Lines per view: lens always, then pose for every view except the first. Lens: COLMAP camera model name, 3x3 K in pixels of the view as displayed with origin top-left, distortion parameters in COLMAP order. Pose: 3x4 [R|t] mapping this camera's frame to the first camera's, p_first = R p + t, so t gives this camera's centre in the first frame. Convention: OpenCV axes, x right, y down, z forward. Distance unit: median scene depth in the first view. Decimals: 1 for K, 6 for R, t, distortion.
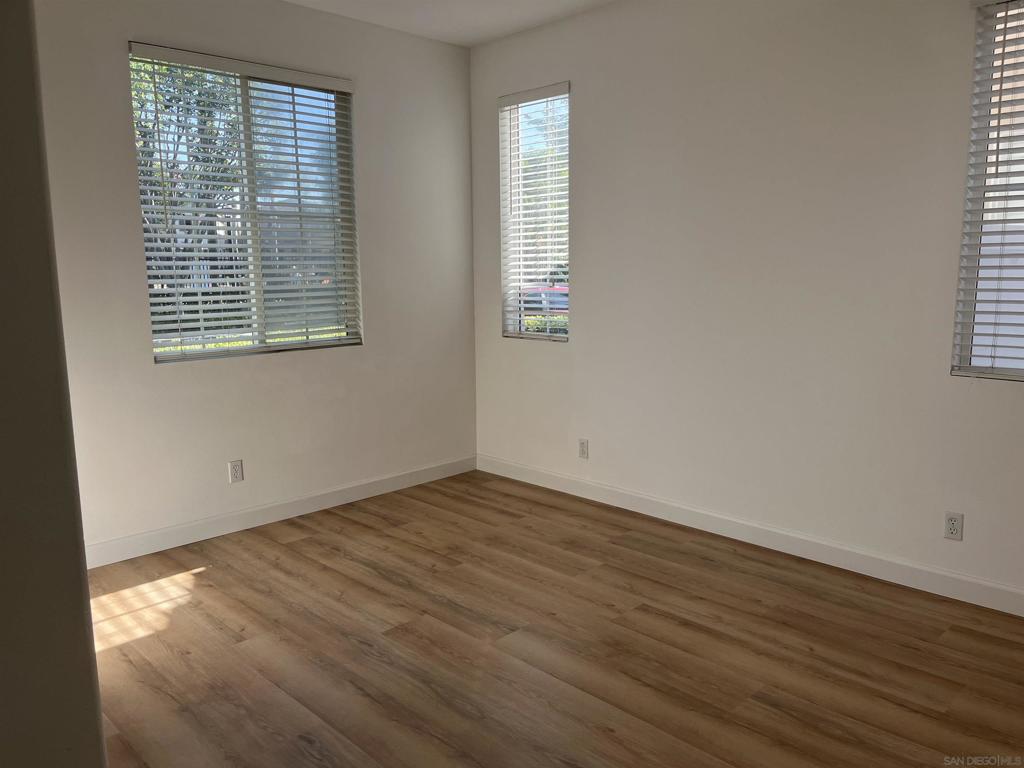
lens RADIAL K [[775.8, 0, 523.4], [0, 775.8, 383.0], [0, 0, 1]] dist [0.073381, -0.095618]
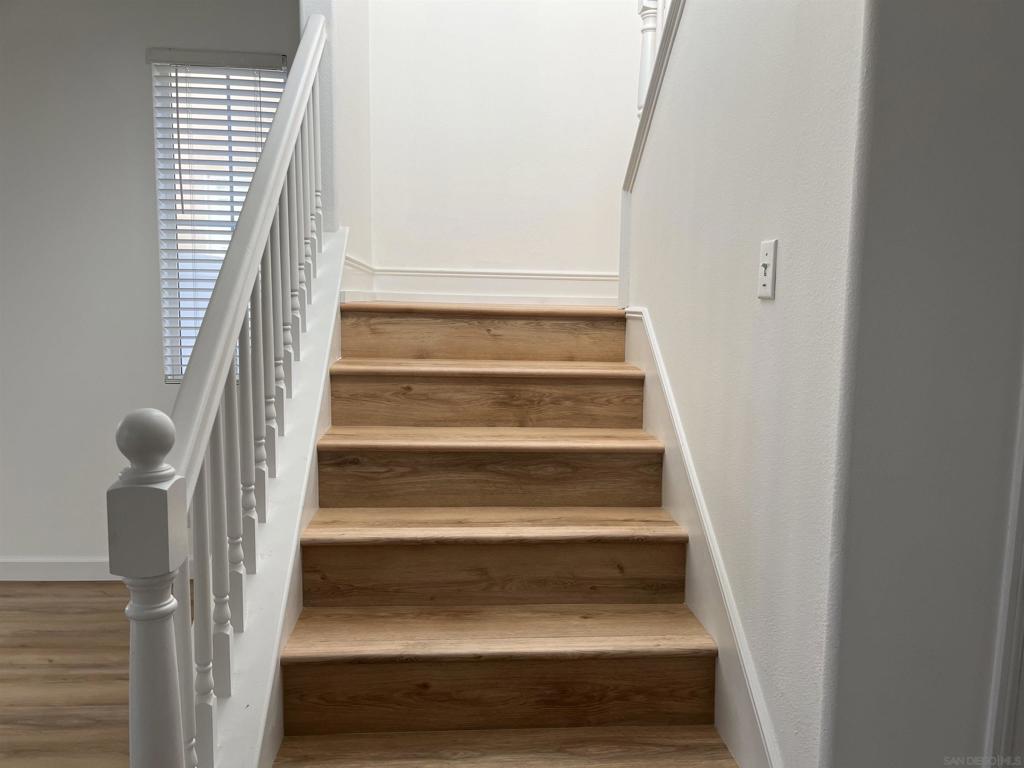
lens RADIAL K [[776.9, 0, 512.0], [0, 776.9, 384.0], [0, 0, 1]] dist [0.072830, -0.113176]
pose [[0.651809, -0.069339, 0.755207, 0.013749], [0.095802, 0.995362, 0.008704, 0.027043], [-0.752308, 0.066677, 0.655429, -0.111157]]
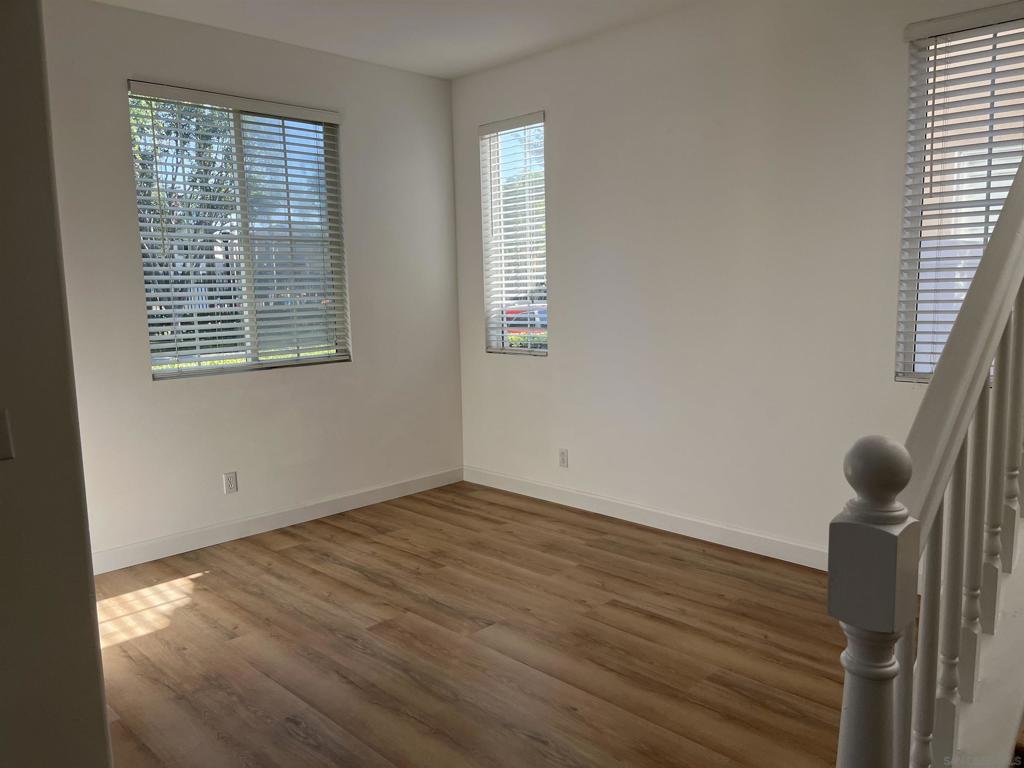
lens RADIAL K [[775.8, 0, 523.4], [0, 775.8, 383.0], [0, 0, 1]] dist [0.073381, -0.095618]
pose [[0.999921, -0.012465, 0.001460, 0.031605], [0.012498, 0.999600, -0.025352, 0.012943], [-0.001143, 0.025368, 0.999678, -0.065830]]
